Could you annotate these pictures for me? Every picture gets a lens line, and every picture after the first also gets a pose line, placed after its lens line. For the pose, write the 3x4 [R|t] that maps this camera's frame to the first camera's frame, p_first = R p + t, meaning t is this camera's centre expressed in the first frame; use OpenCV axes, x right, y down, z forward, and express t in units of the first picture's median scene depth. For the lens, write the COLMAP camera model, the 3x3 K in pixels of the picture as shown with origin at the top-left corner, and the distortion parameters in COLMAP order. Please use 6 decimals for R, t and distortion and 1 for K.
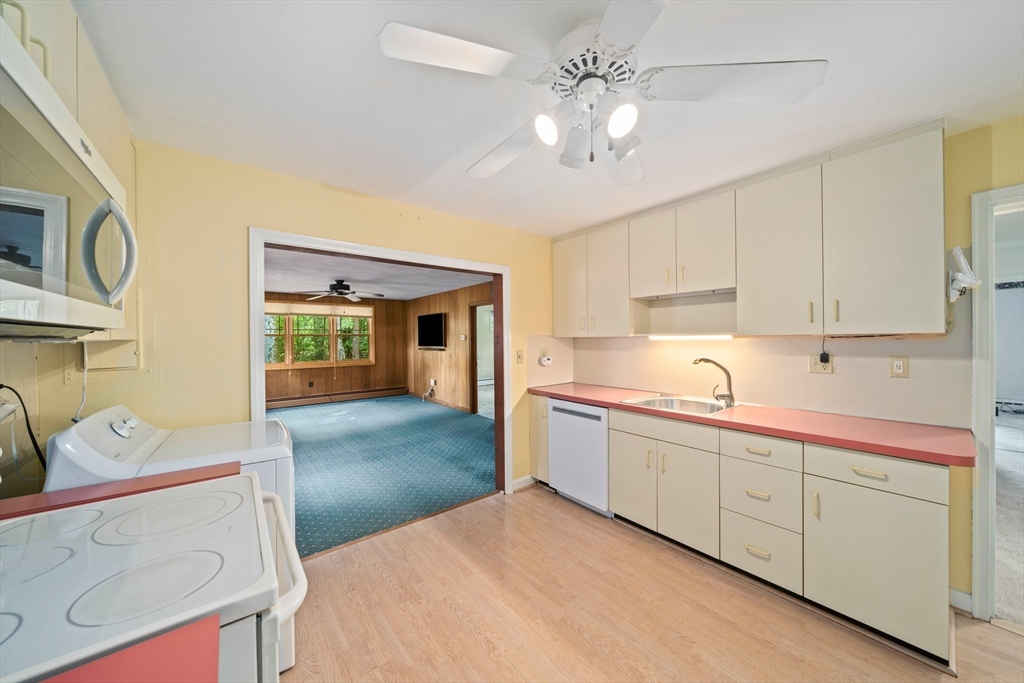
lens RADIAL K [[350.5, 0, 514.0], [0, 350.5, 345.2], [0, 0, 1]] dist [0.000100, 0.000030]
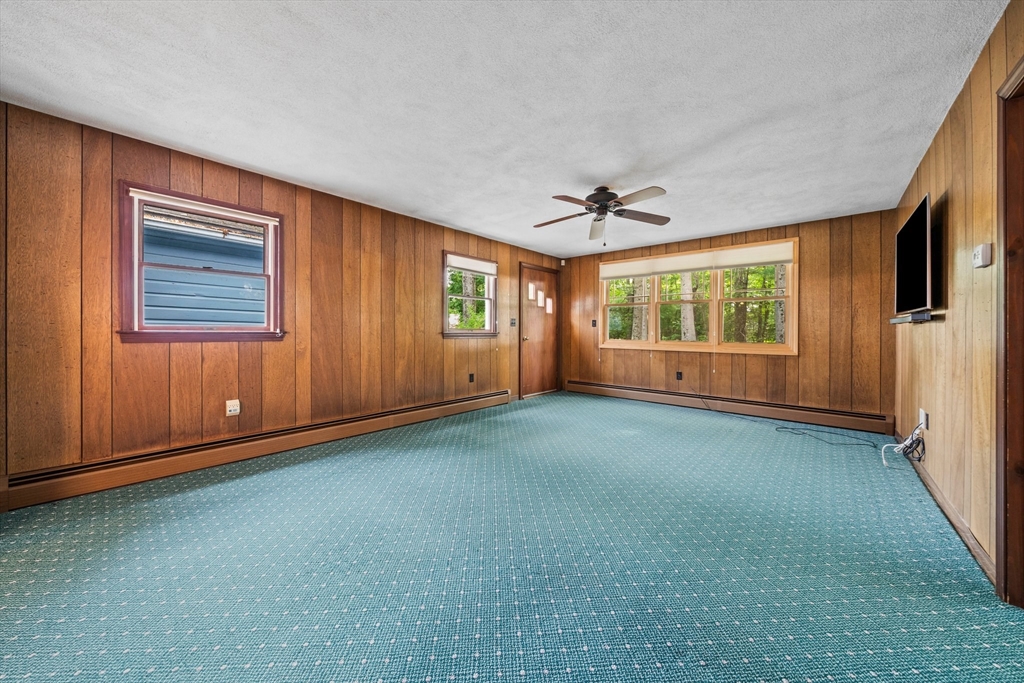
lens RADIAL K [[356.1, 0, 517.6], [0, 356.1, 331.9], [0, 0, 1]] dist [-0.001211, 0.000076]
pose [[0.184278, 0.012953, -0.982789, 0.031468], [-0.028273, 0.999569, 0.007872, 0.032170], [0.982467, 0.026336, 0.184565, 0.569354]]
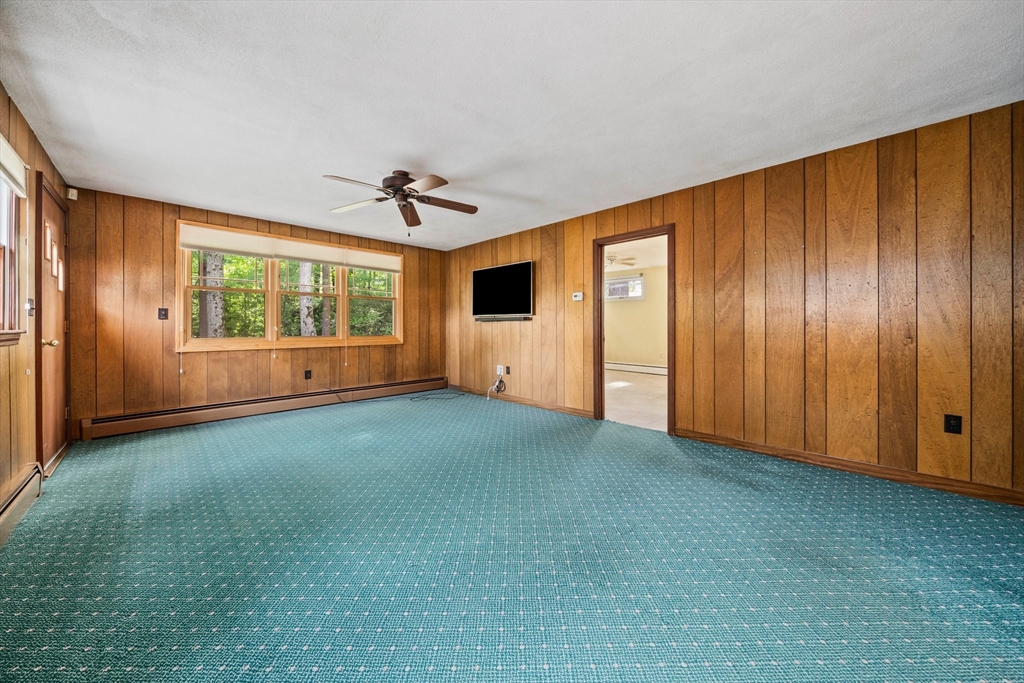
lens RADIAL K [[356.1, 0, 517.6], [0, 356.1, 331.9], [0, 0, 1]] dist [-0.001211, 0.000076]
pose [[0.993774, 0.005774, 0.111264, -0.284418], [-0.005101, 0.999967, -0.006326, 0.039801], [-0.111297, 0.005719, 0.993771, 0.340495]]
